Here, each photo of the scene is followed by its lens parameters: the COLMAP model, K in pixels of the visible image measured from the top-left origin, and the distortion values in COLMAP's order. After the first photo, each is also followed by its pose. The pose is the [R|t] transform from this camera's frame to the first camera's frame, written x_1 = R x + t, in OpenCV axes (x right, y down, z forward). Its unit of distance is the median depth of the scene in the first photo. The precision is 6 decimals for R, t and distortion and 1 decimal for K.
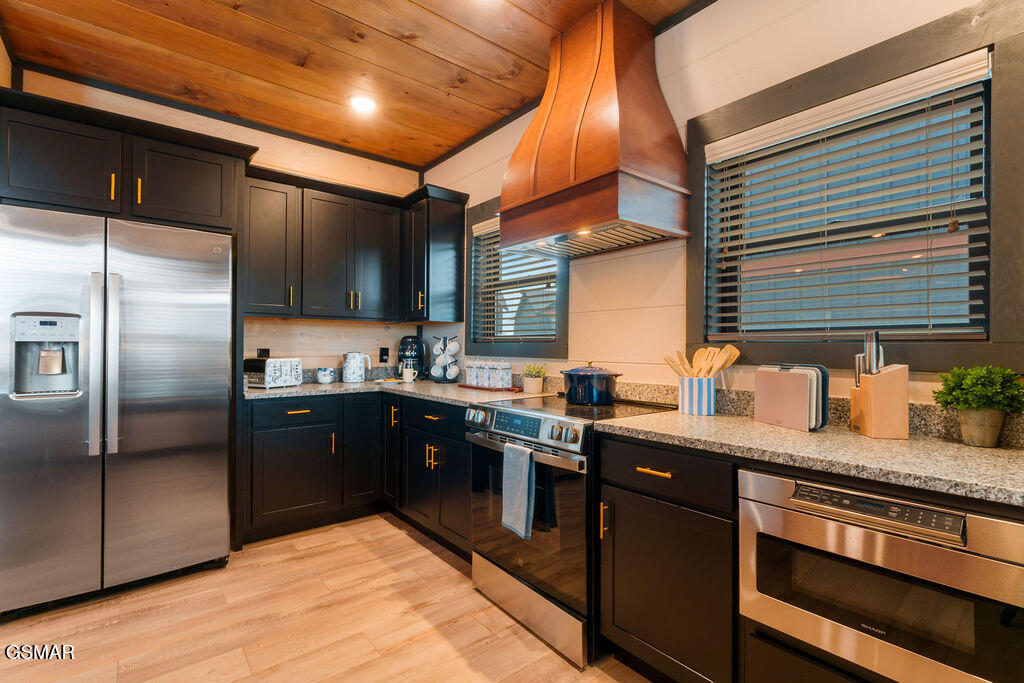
lens RADIAL K [[471.9, 0, 504.4], [0, 471.9, 342.8], [0, 0, 1]] dist [-0.003044, -0.000245]
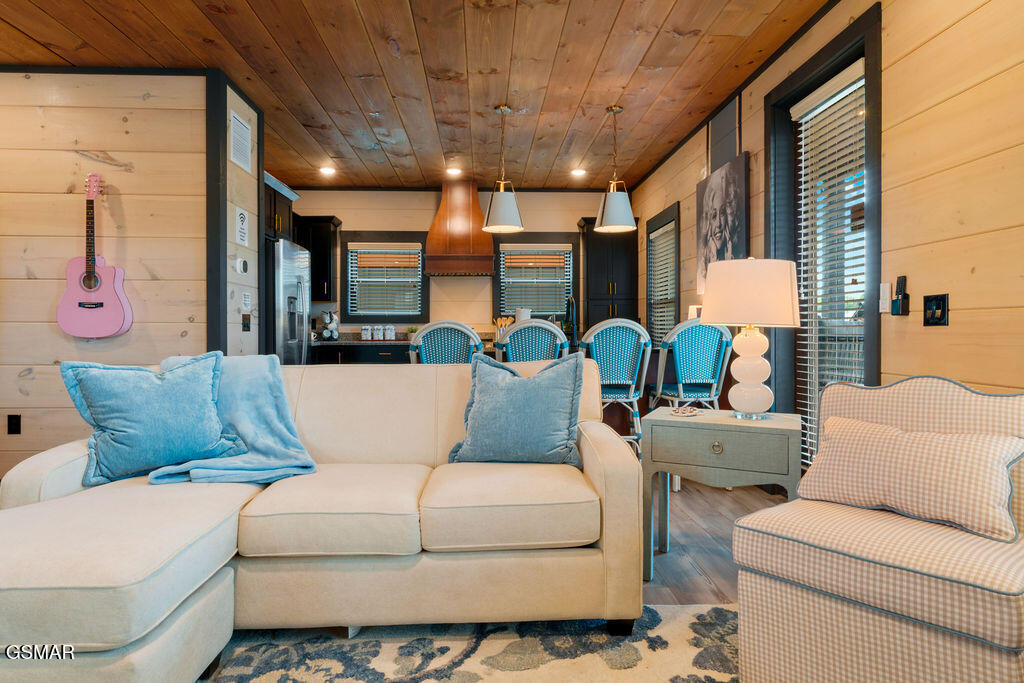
lens RADIAL K [[596.7, 0, 508.6], [0, 596.7, 331.9], [0, 0, 1]] dist [0.000483, 0.000249]
pose [[0.585533, -0.012649, 0.810550, -2.239086], [-0.001527, 0.999859, 0.016706, 0.032726], [-0.810647, -0.011020, 0.585432, -1.022320]]
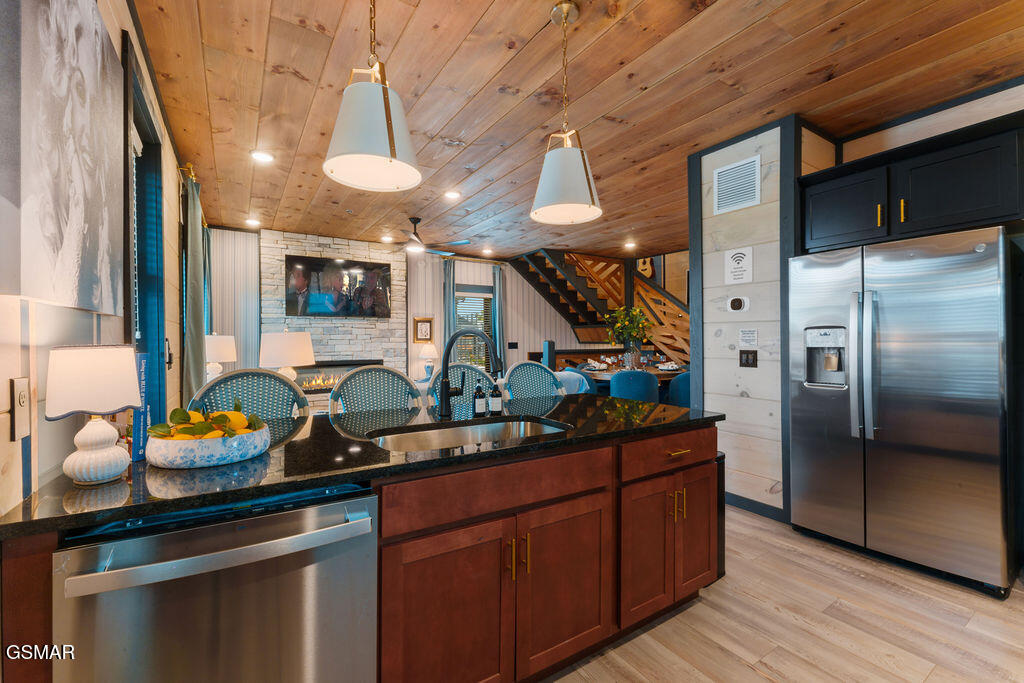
lens RADIAL K [[428.9, 0, 509.5], [0, 428.9, 342.9], [0, 0, 1]] dist [0.001873, 0.000178]
pose [[-0.094584, -0.000439, -0.995517, 0.351849], [0.015738, 0.999874, -0.001936, -0.025994], [0.995392, -0.015851, -0.094565, 0.184023]]
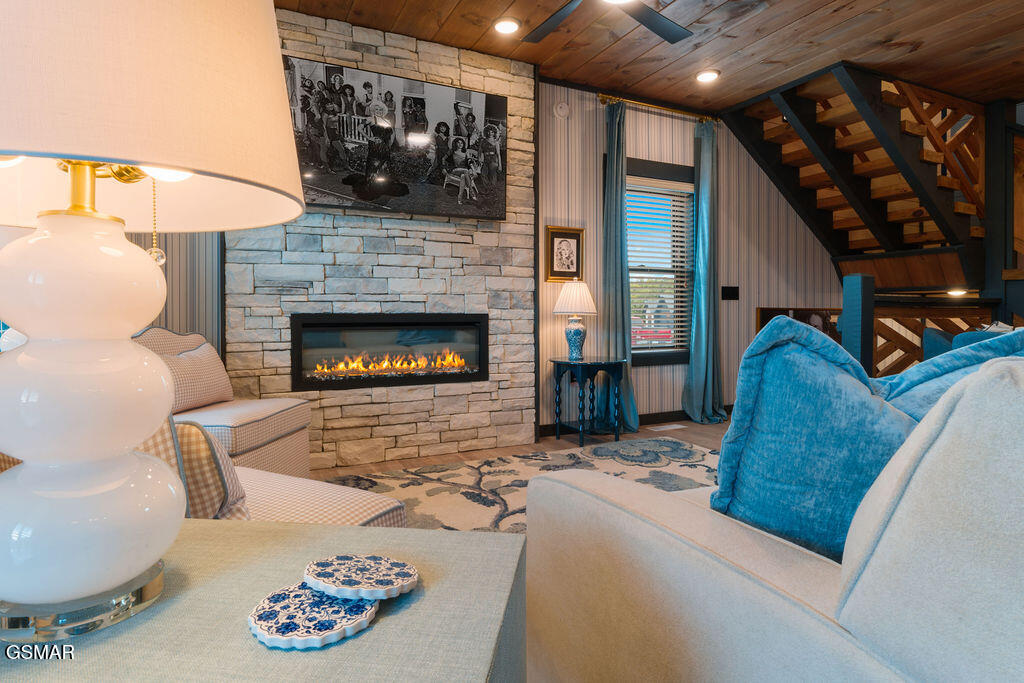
lens RADIAL K [[562.9, 0, 508.7], [0, 562.9, 321.7], [0, 0, 1]] dist [0.000424, 0.000245]
pose [[-0.205829, 0.006599, -0.978566, -0.841325], [0.013283, 0.999904, 0.003949, 0.089455], [0.978498, -0.012185, -0.205897, -0.559227]]
